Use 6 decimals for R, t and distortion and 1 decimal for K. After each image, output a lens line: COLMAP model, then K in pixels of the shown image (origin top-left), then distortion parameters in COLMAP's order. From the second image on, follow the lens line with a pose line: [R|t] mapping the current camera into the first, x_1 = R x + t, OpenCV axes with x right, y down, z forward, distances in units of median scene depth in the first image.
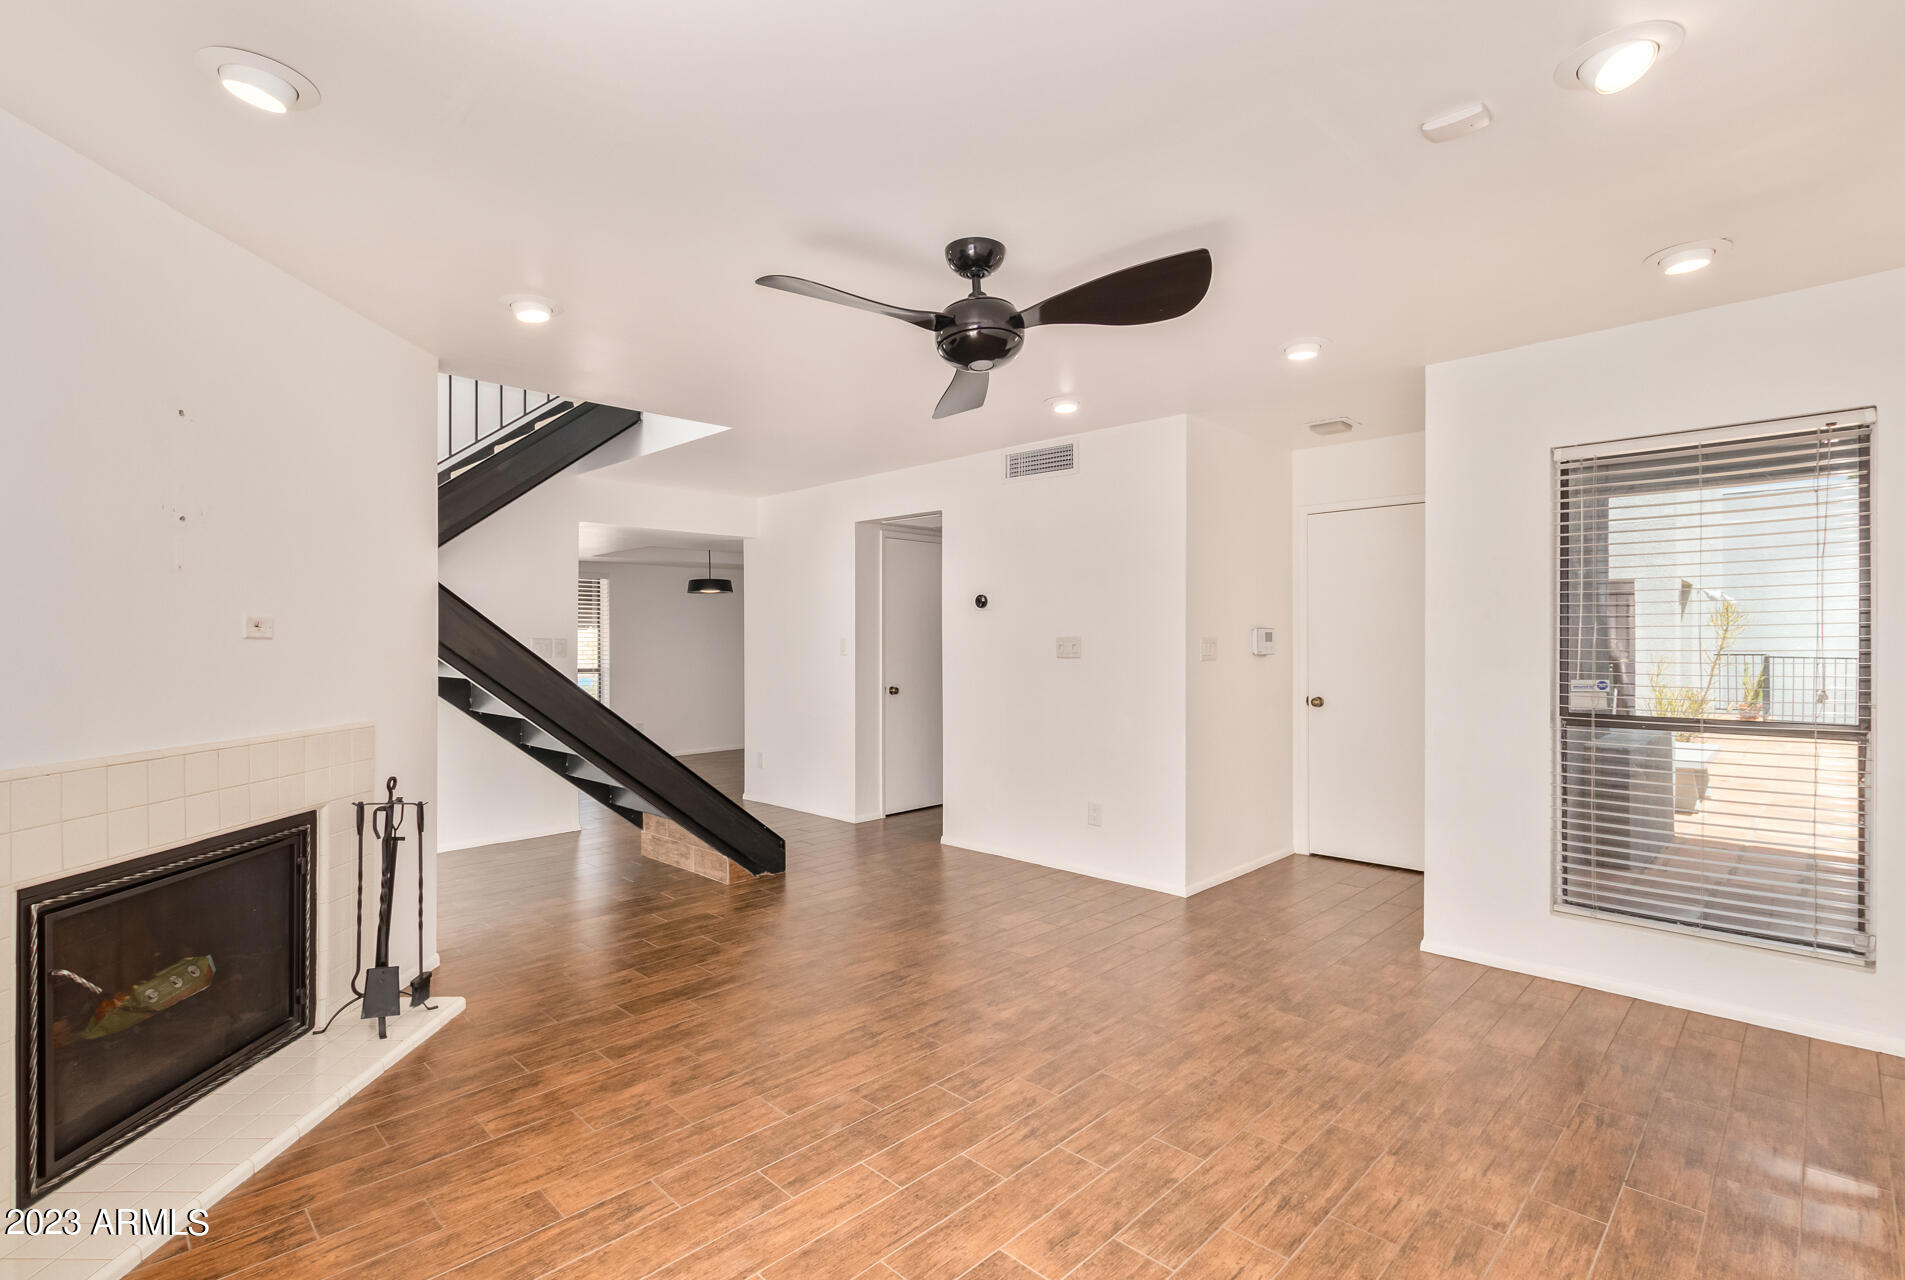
lens RADIAL K [[887.2, 0, 937.2], [0, 887.2, 638.3], [0, 0, 1]] dist [-0.000205, -0.000888]
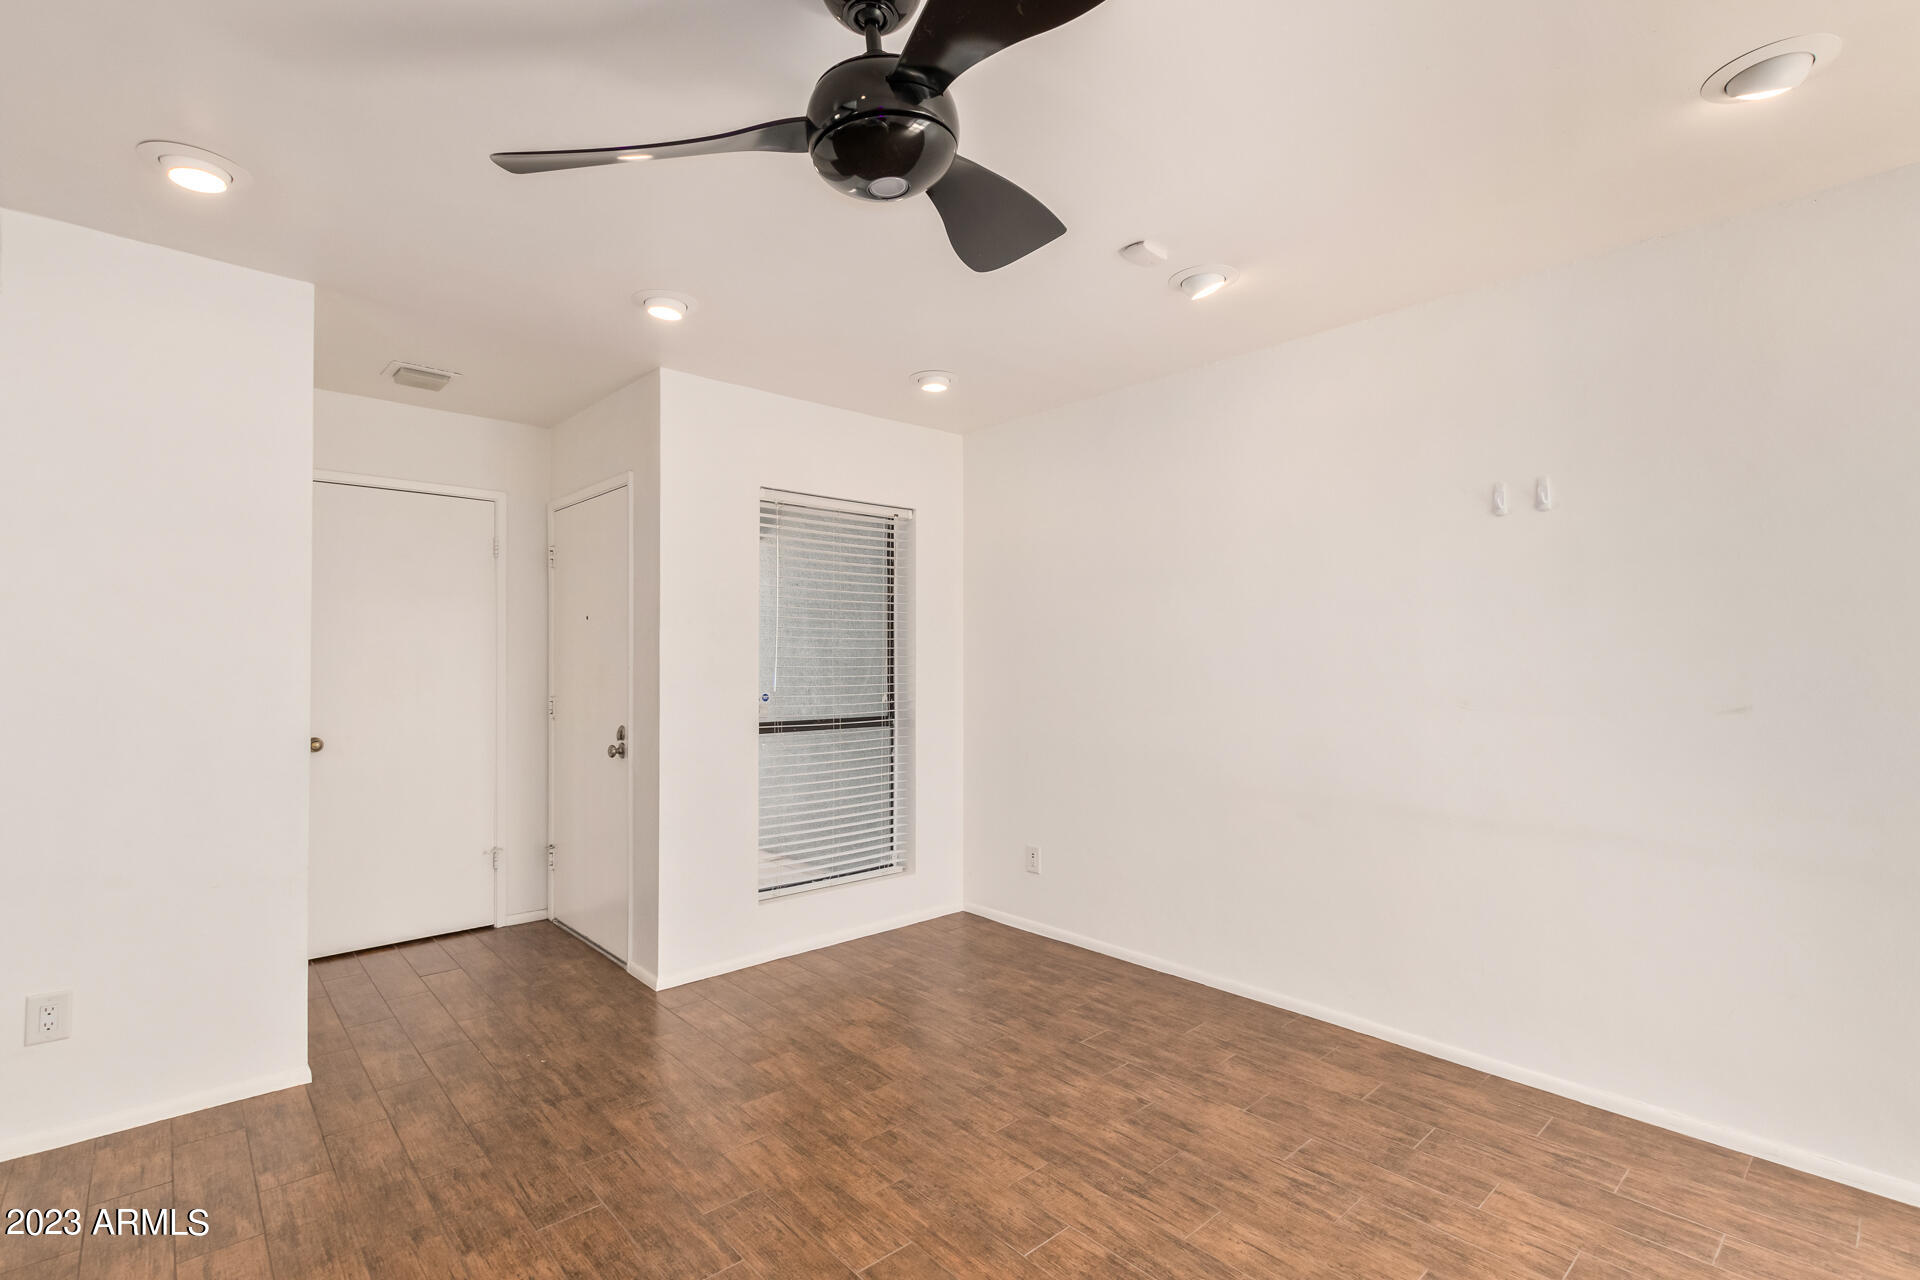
lens RADIAL K [[874.3, 0, 968.1], [0, 874.3, 640.3], [0, 0, 1]] dist [0.008316, -0.003652]
pose [[0.043409, 0.025655, 0.998728, -0.514656], [-0.003439, 0.999668, -0.025529, 0.008207], [-0.999051, -0.002326, 0.043483, 0.886424]]
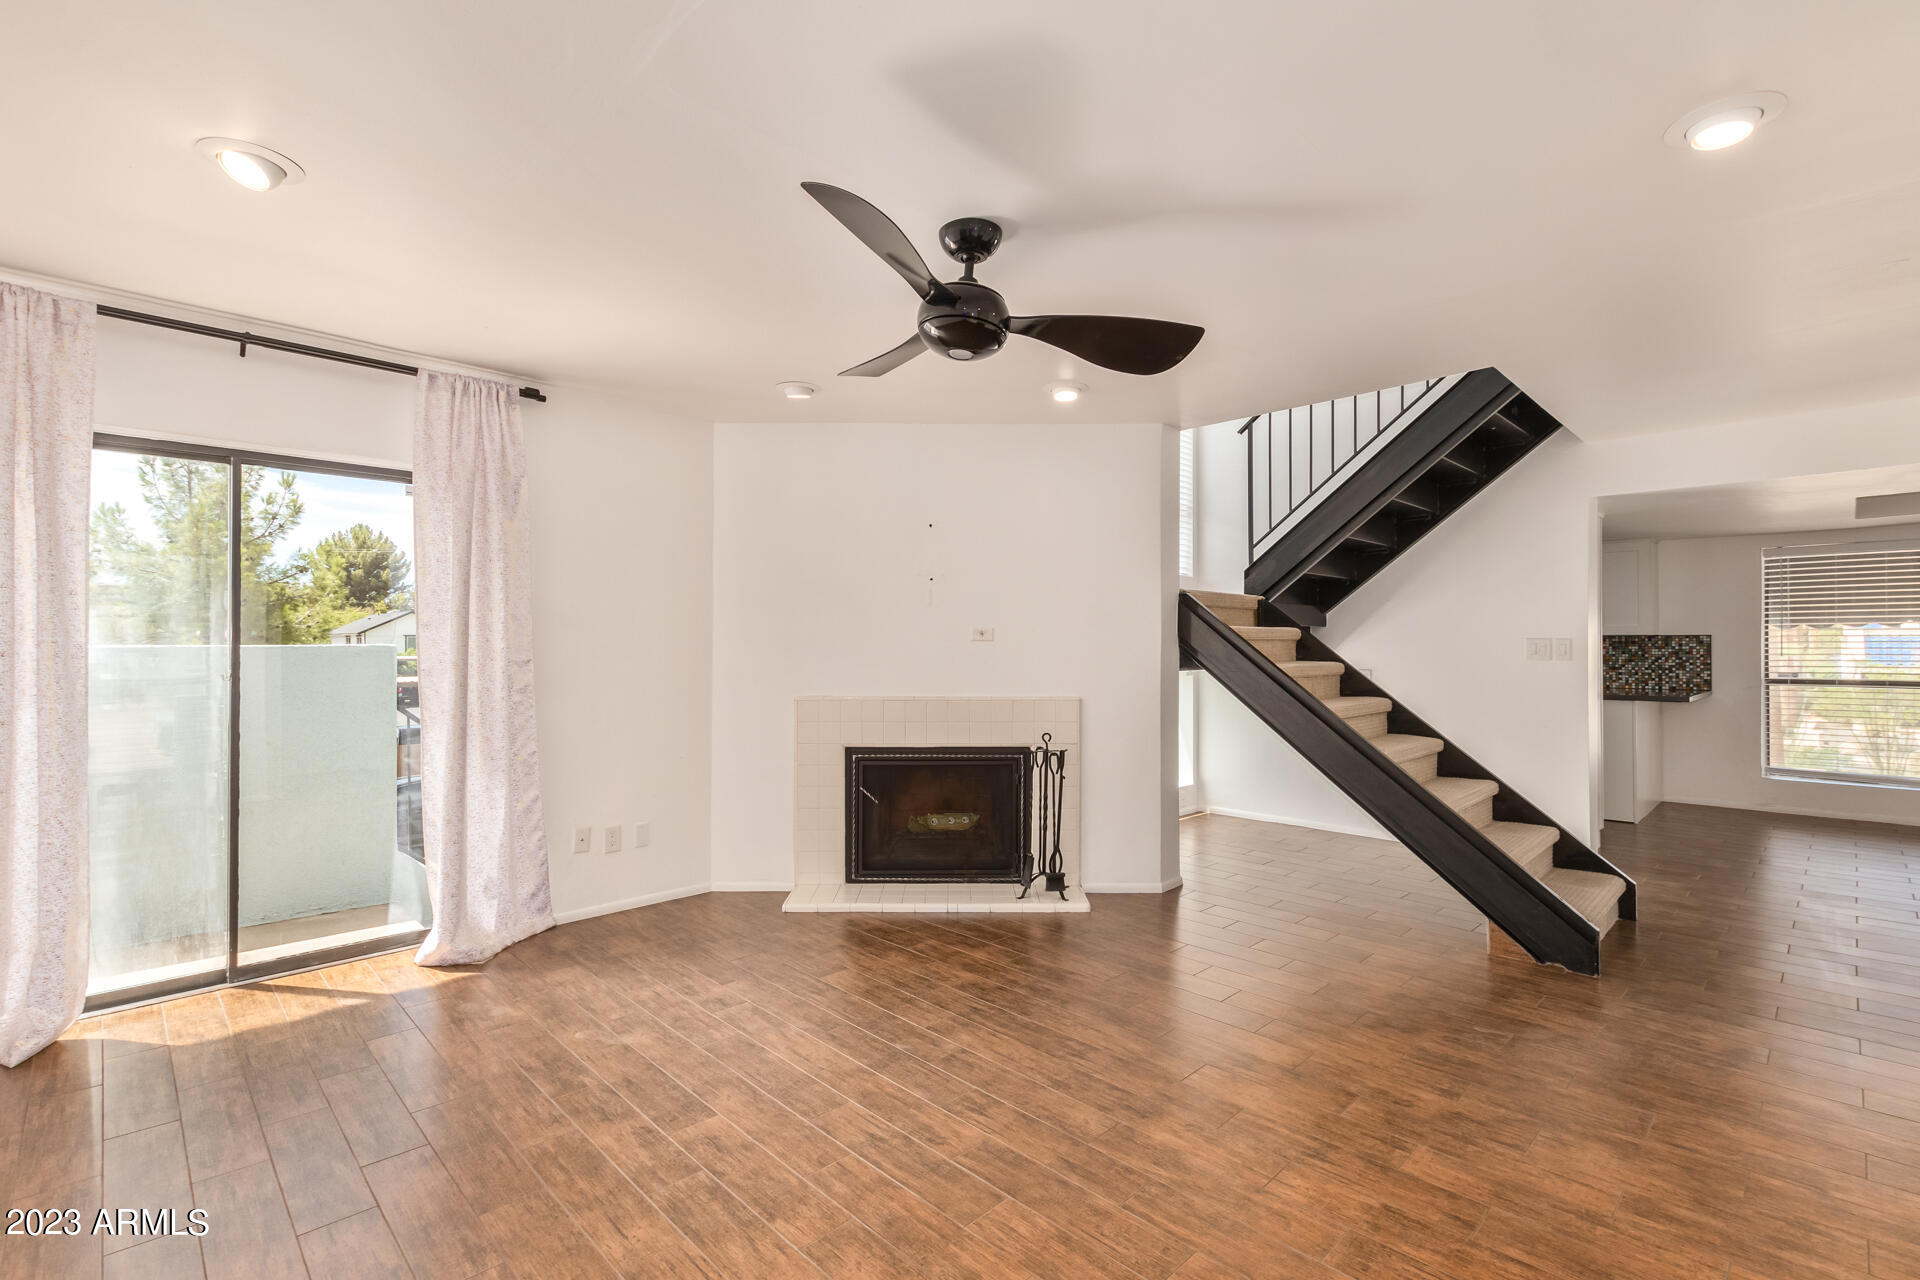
lens RADIAL K [[874.3, 0, 968.1], [0, 874.3, 640.3], [0, 0, 1]] dist [0.008316, -0.003652]
pose [[-0.003433, -0.001368, -0.999993, 0.954001], [0.006191, 0.999980, -0.001389, 0.002166], [0.999975, -0.006196, -0.003425, 0.972085]]
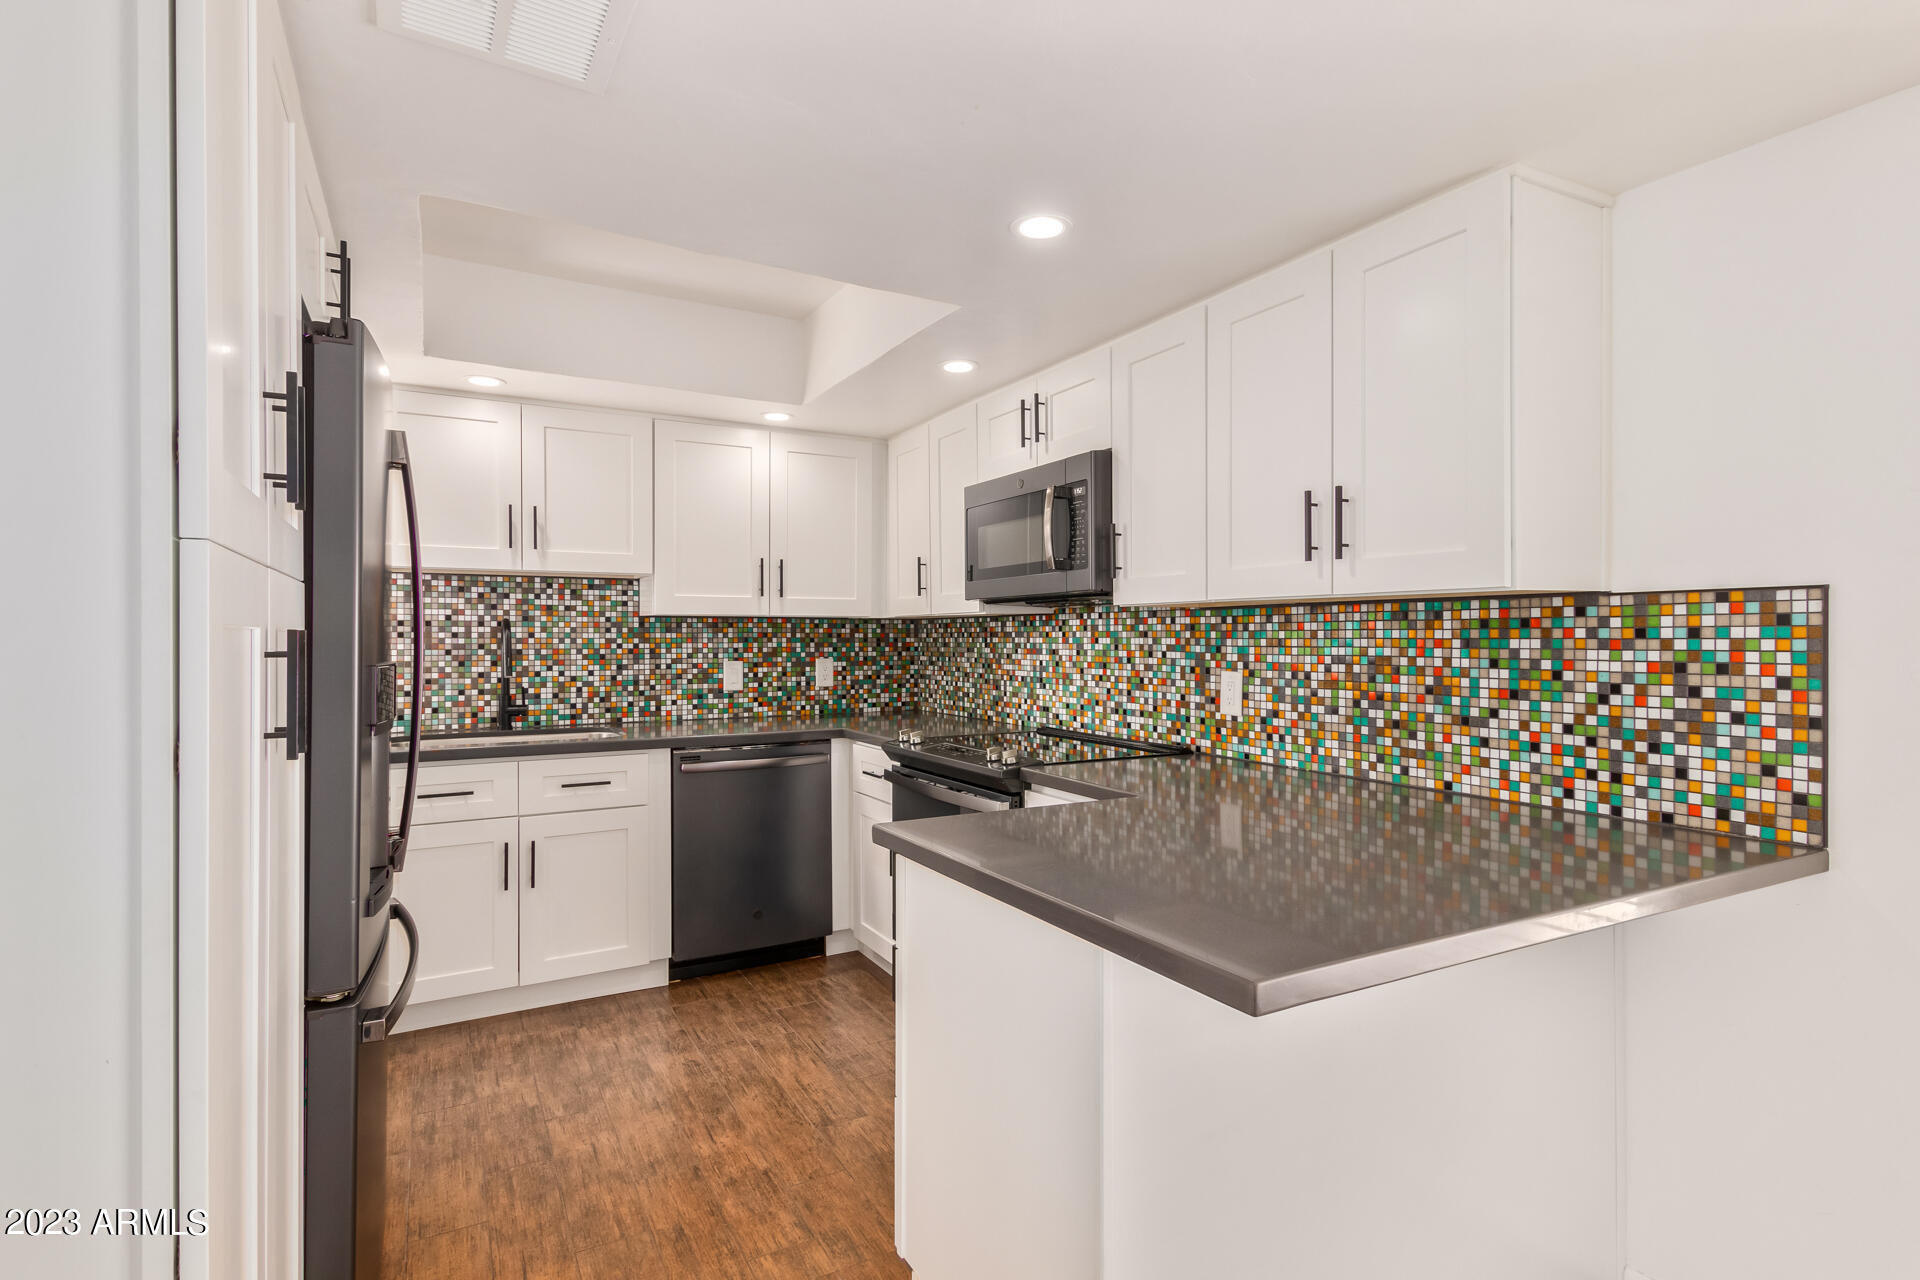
lens RADIAL K [[945.2, 0, 961.7], [0, 945.2, 638.0], [0, 0, 1]] dist [0.005385, 0.000521]
pose [[-0.270457, 0.004070, -0.962723, -0.951880], [0.005242, 0.999982, 0.002755, 0.025178], [0.962718, -0.004301, -0.270474, 2.815386]]
